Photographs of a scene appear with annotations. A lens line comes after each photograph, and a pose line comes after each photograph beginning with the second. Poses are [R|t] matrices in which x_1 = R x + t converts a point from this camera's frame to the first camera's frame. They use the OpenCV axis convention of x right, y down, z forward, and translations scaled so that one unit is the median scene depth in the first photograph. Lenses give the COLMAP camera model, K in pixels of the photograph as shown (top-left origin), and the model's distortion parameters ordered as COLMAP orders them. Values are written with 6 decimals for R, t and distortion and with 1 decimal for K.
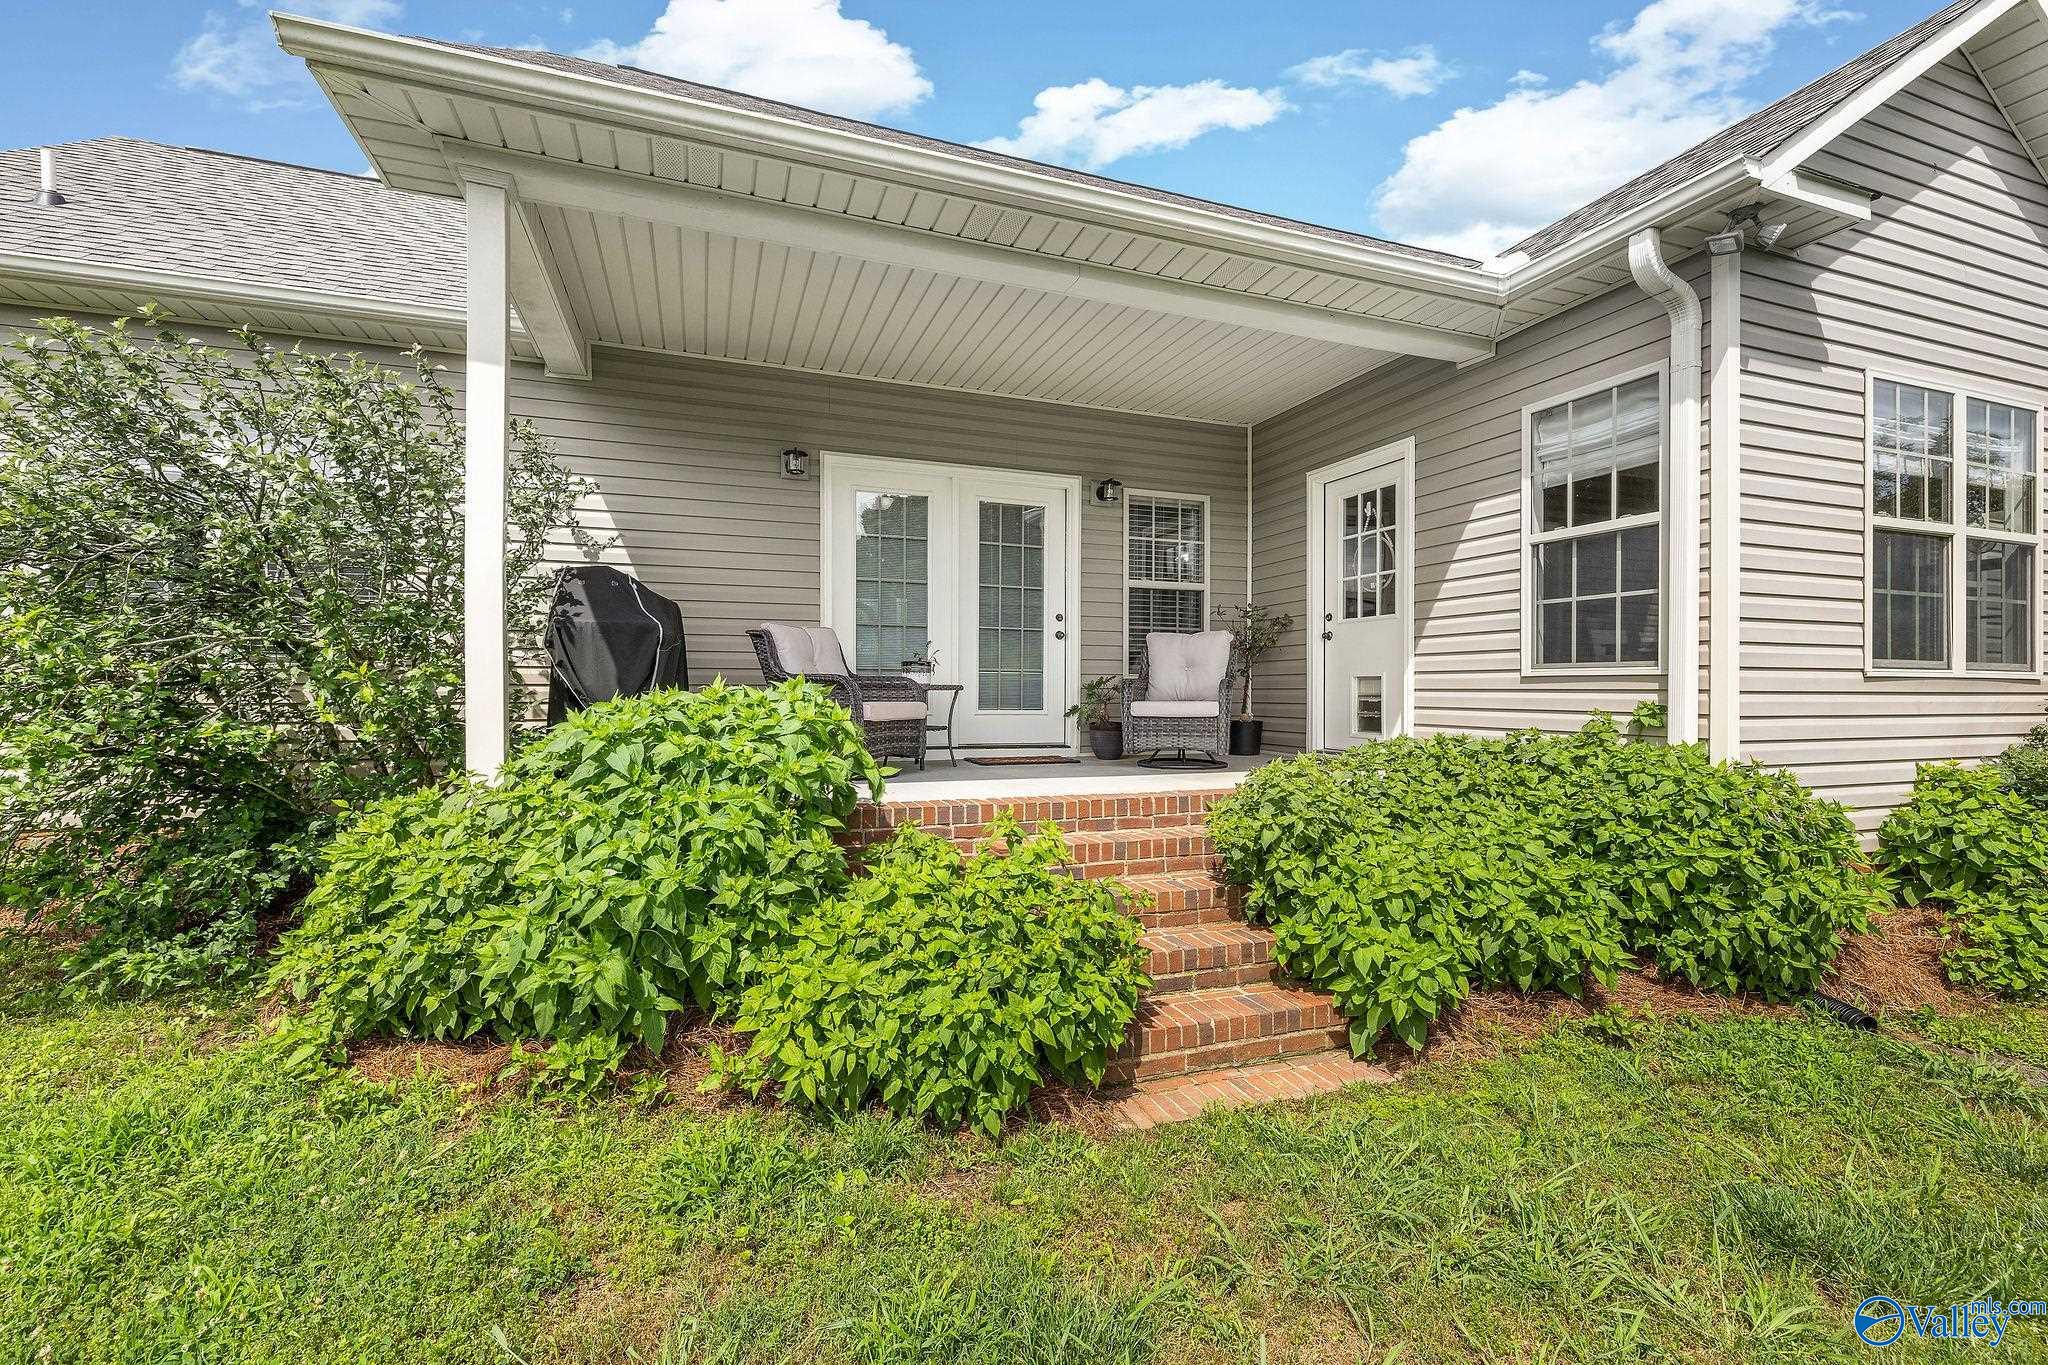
lens RADIAL K [[857.8, 0, 1013.5], [0, 857.8, 684.7], [0, 0, 1]] dist [-0.002389, -0.000146]
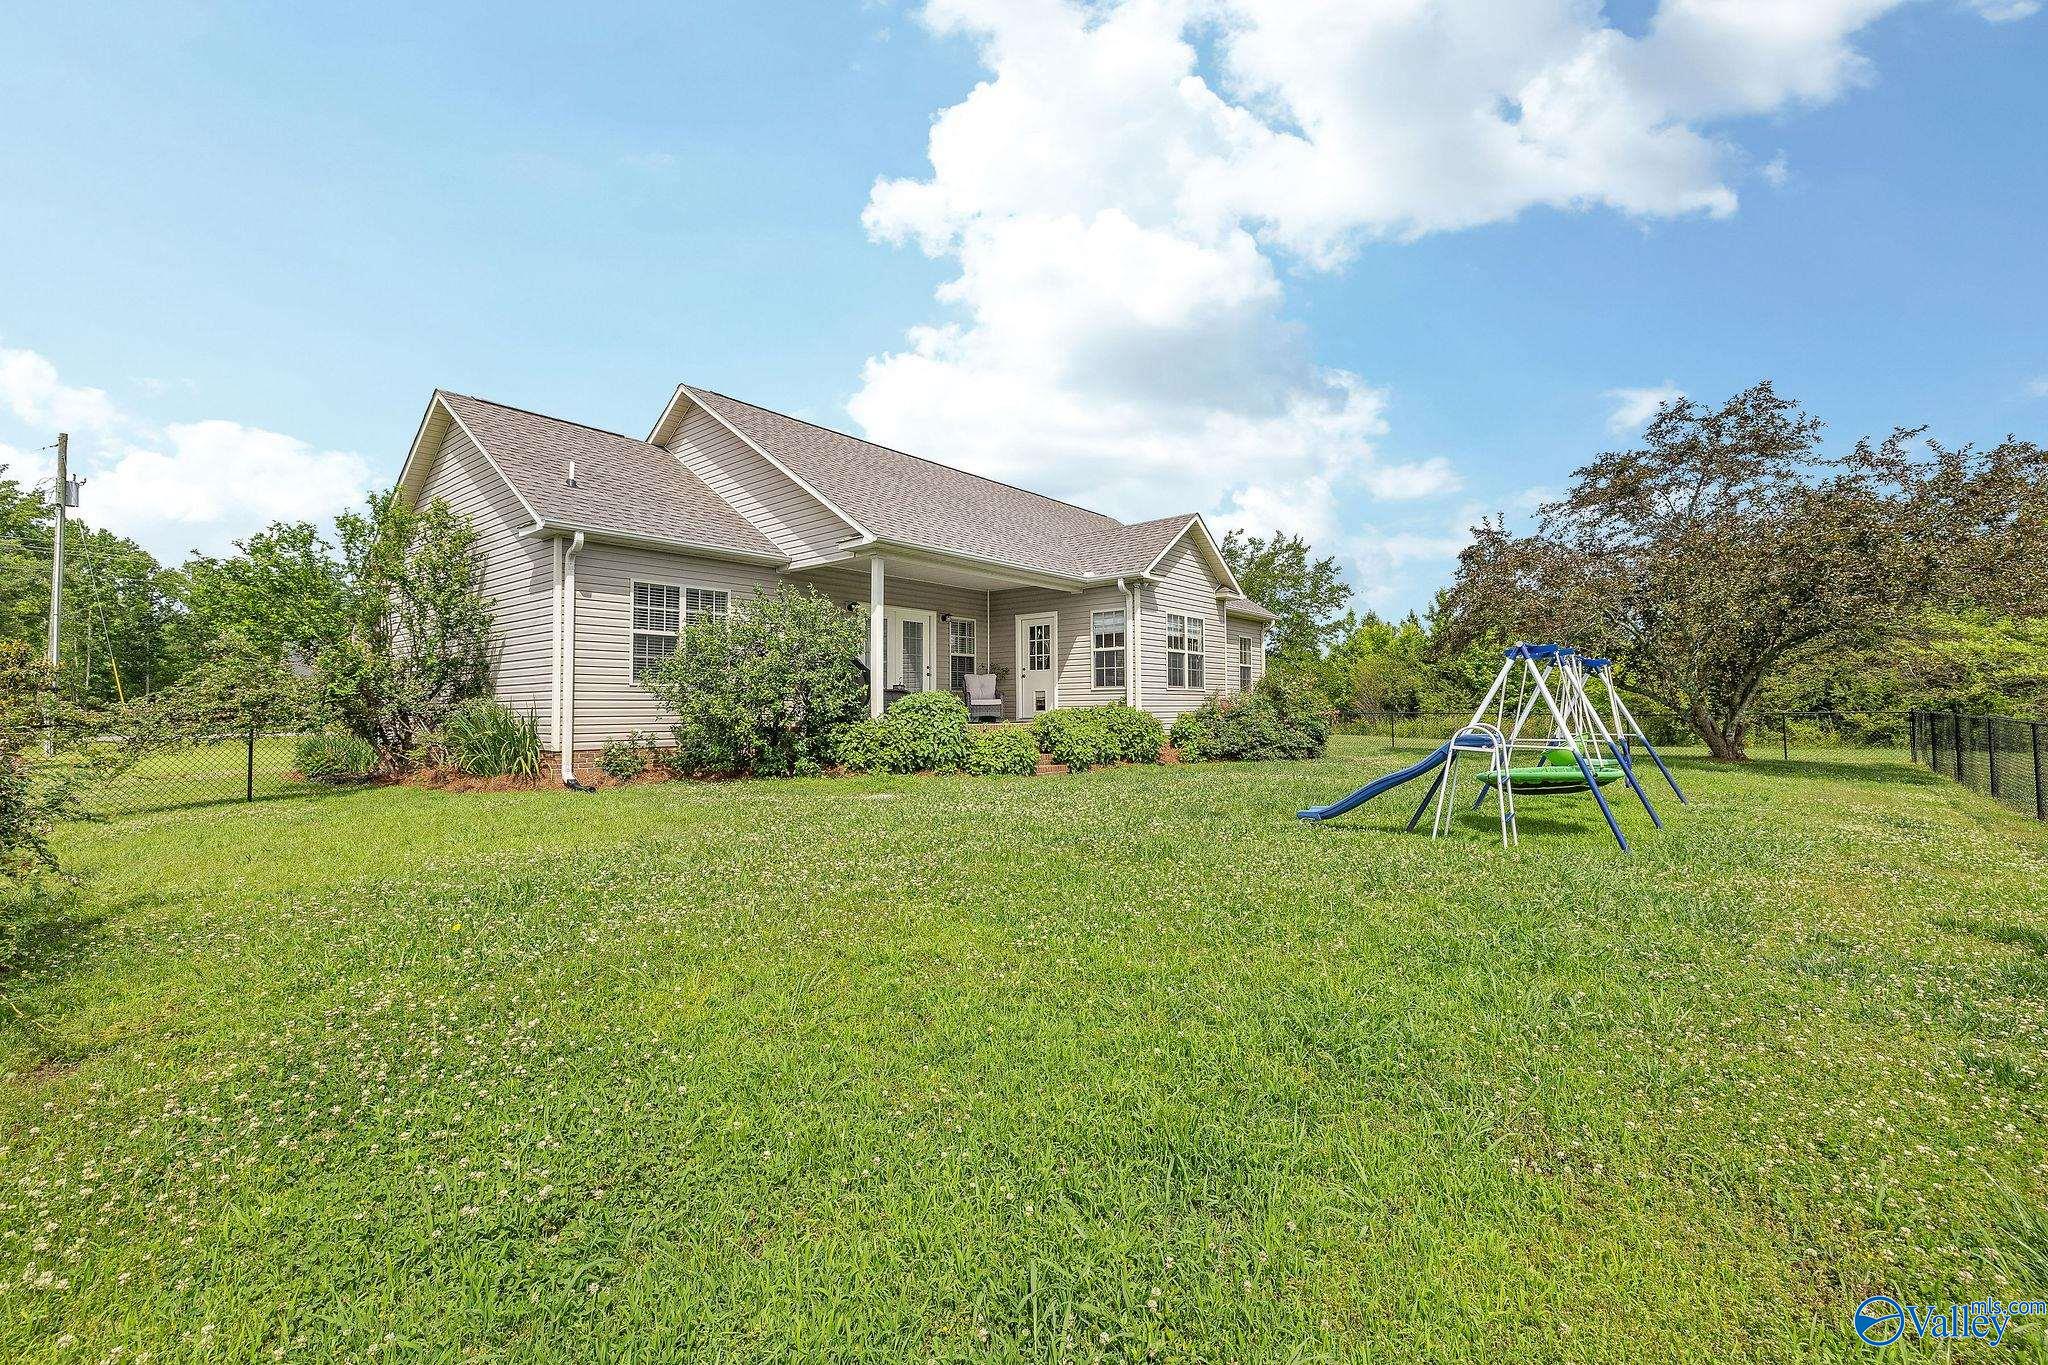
lens RADIAL K [[857.8, 0, 1013.5], [0, 857.8, 684.7], [0, 0, 1]] dist [-0.002389, -0.000146]
pose [[0.853437, 0.007784, 0.521138, -1.615149], [0.008817, 0.999530, -0.029367, 0.073659], [-0.521121, 0.029658, 0.852967, -1.946117]]
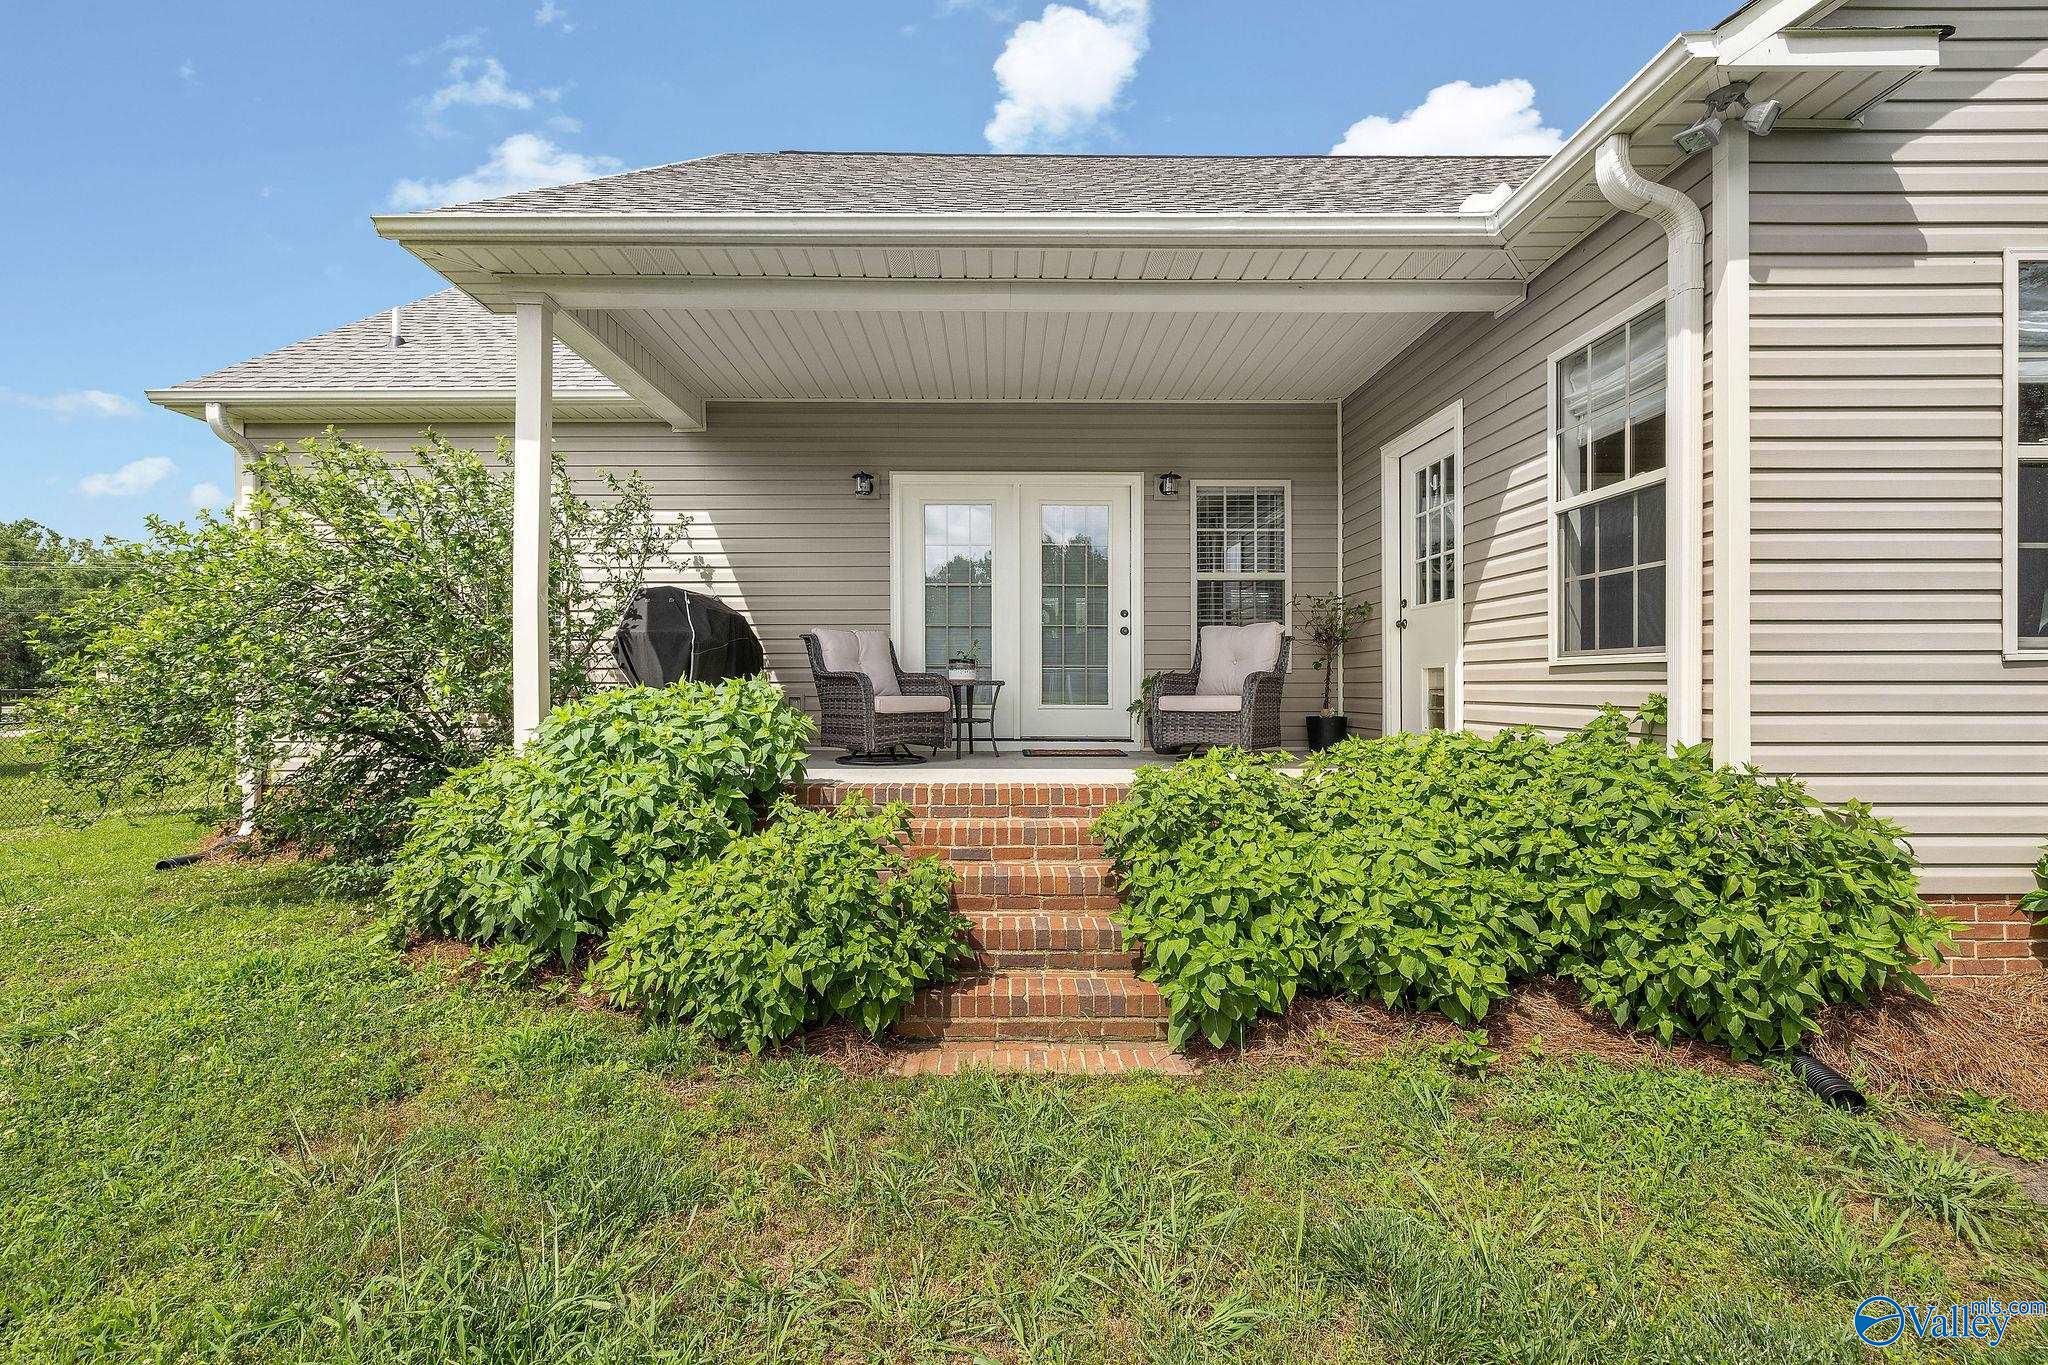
lens RADIAL K [[857.8, 0, 1013.5], [0, 857.8, 684.7], [0, 0, 1]] dist [-0.002389, -0.000146]
pose [[0.942797, -0.005326, -0.333326, 0.422415], [0.006459, 0.999977, 0.002292, 0.004603], [0.333306, -0.004314, 0.942809, -0.001215]]
